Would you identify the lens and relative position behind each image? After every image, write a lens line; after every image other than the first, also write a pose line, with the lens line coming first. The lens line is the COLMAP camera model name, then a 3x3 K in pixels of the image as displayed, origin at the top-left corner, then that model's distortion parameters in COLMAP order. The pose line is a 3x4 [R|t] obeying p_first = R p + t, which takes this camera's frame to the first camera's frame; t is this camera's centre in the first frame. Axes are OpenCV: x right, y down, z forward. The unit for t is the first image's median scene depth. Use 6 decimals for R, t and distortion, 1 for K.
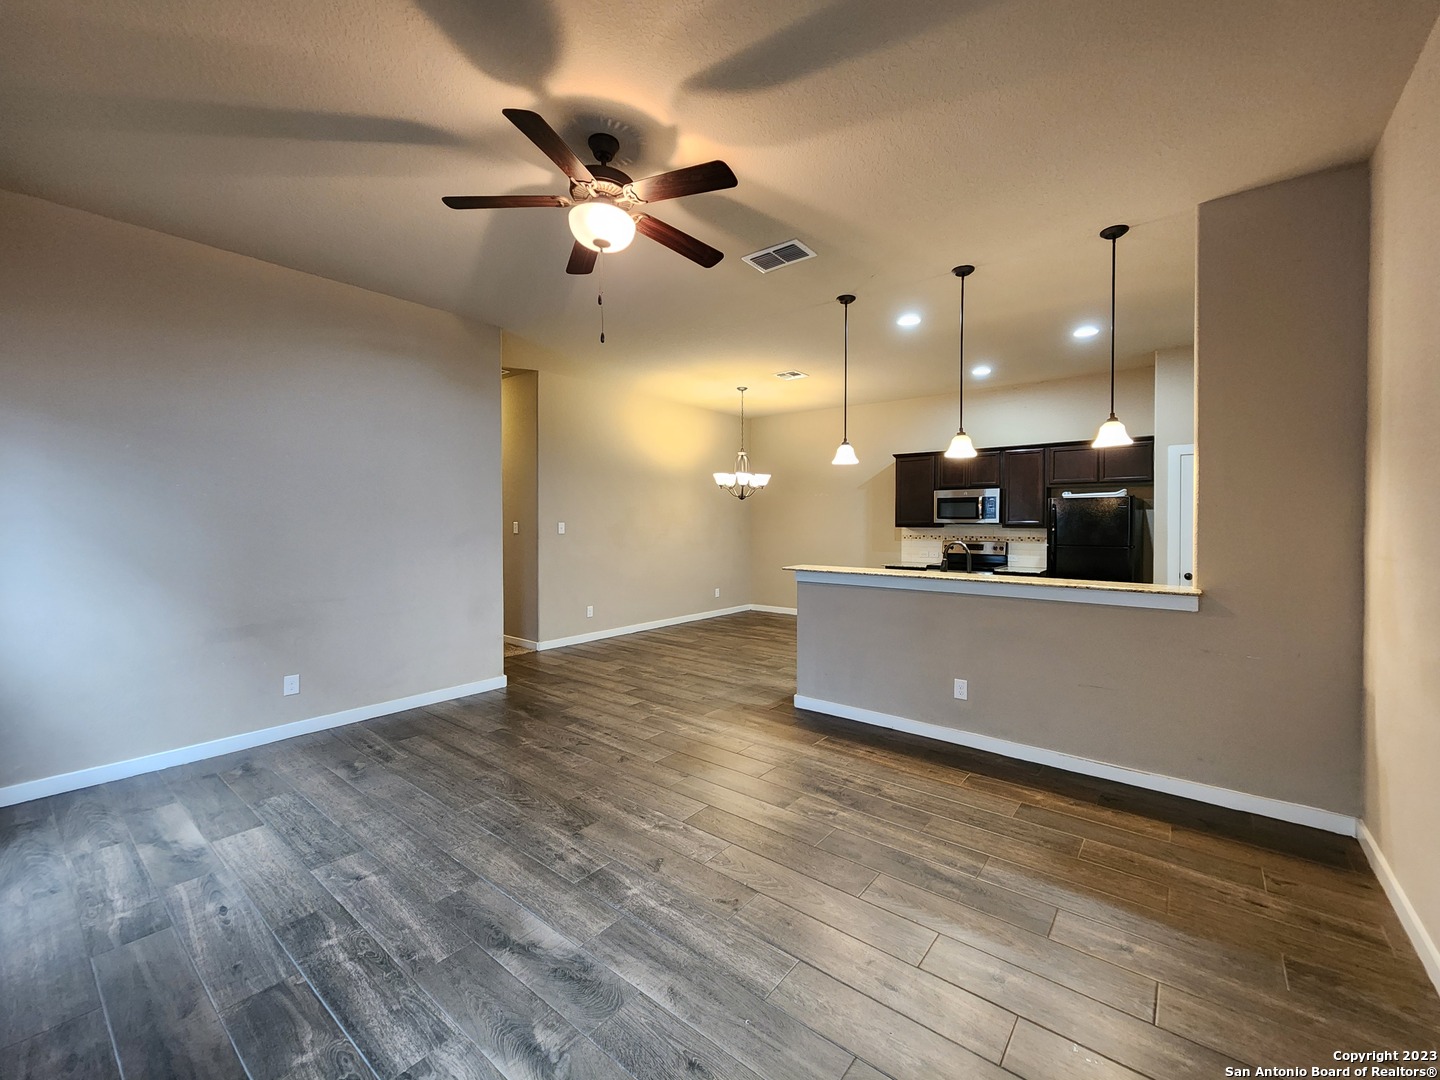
lens RADIAL K [[587.3, 0, 729.3], [0, 587.3, 530.8], [0, 0, 1]] dist [0.004727, -0.003116]
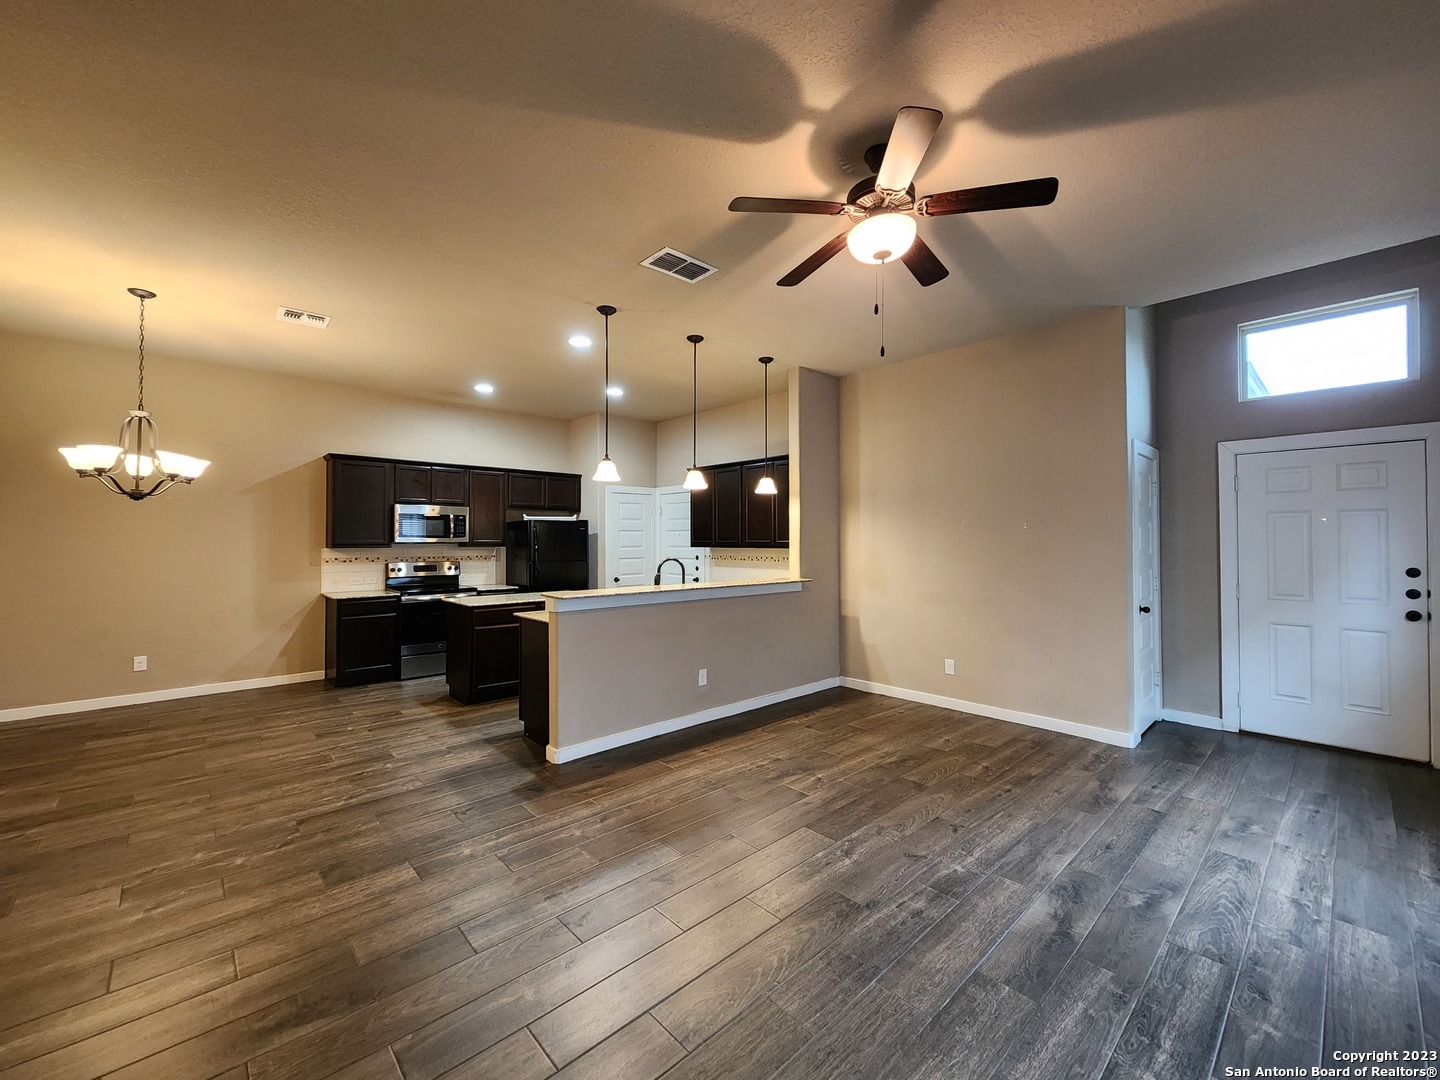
lens RADIAL K [[587.3, 0, 734.4], [0, 587.3, 530.9], [0, 0, 1]] dist [0.004727, -0.003116]
pose [[0.144116, 0.012658, 0.989480, -1.072845], [0.016848, 0.999742, -0.015244, -0.021413], [-0.989417, 0.018867, 0.143866, 0.991058]]
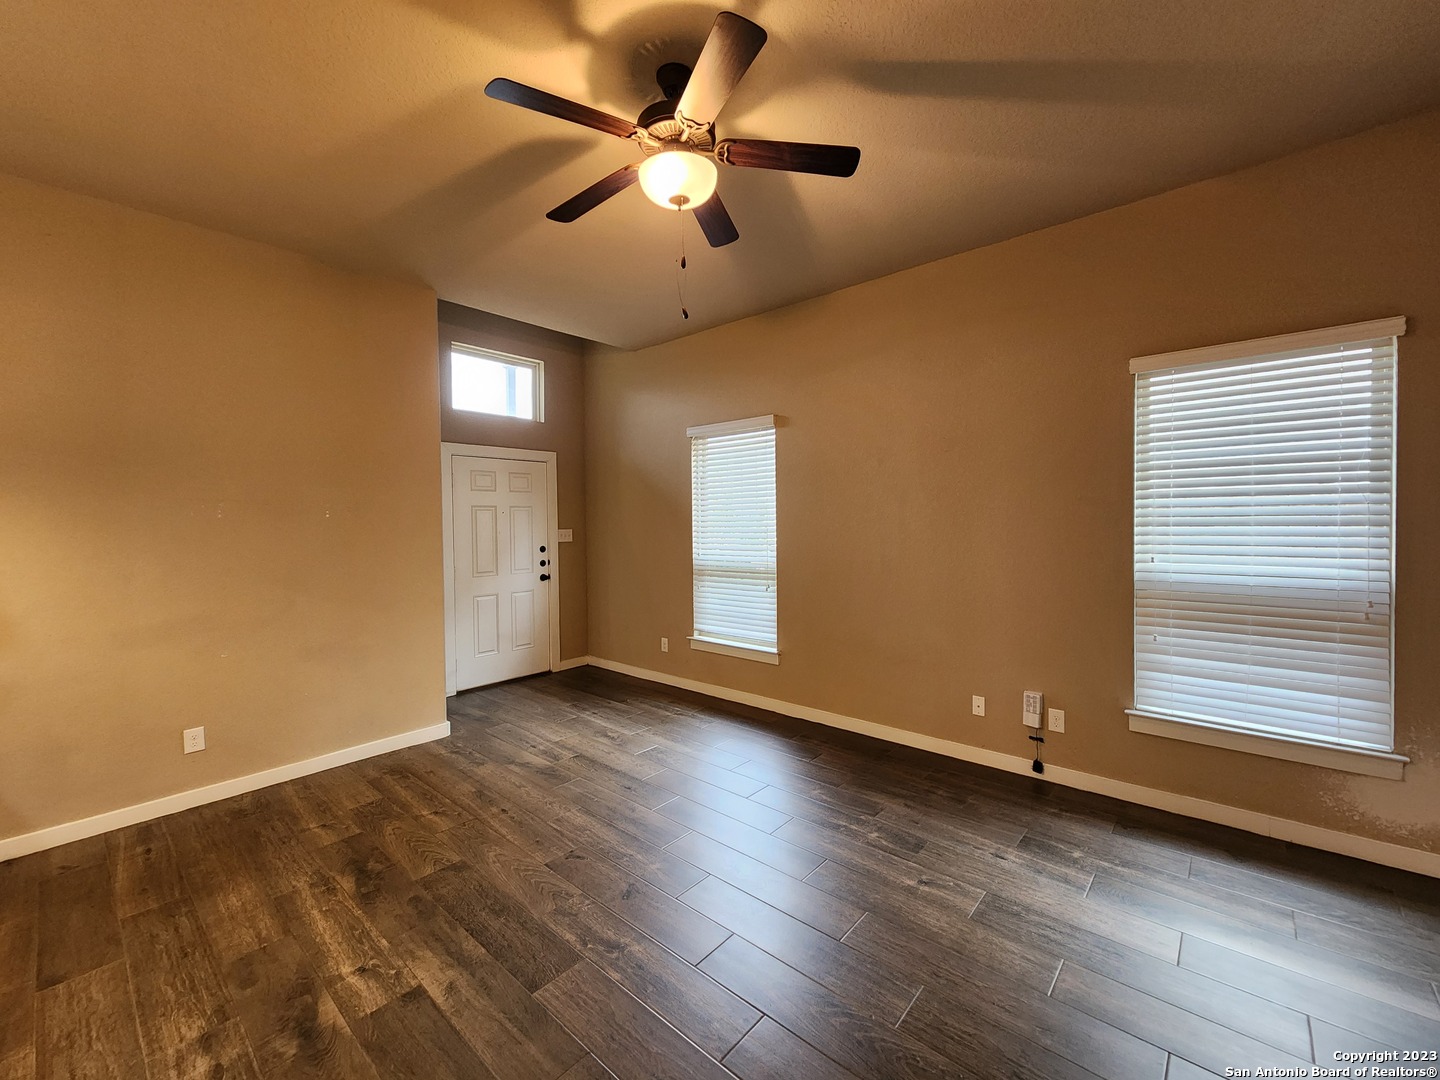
lens RADIAL K [[587.3, 0, 732.3], [0, 587.3, 541.7], [0, 0, 1]] dist [0.004727, -0.003116]
pose [[-0.999207, 0.008213, 0.038967, -0.282202], [0.010194, 0.998651, 0.050908, -0.042679], [-0.038497, 0.051265, -0.997943, 1.638281]]
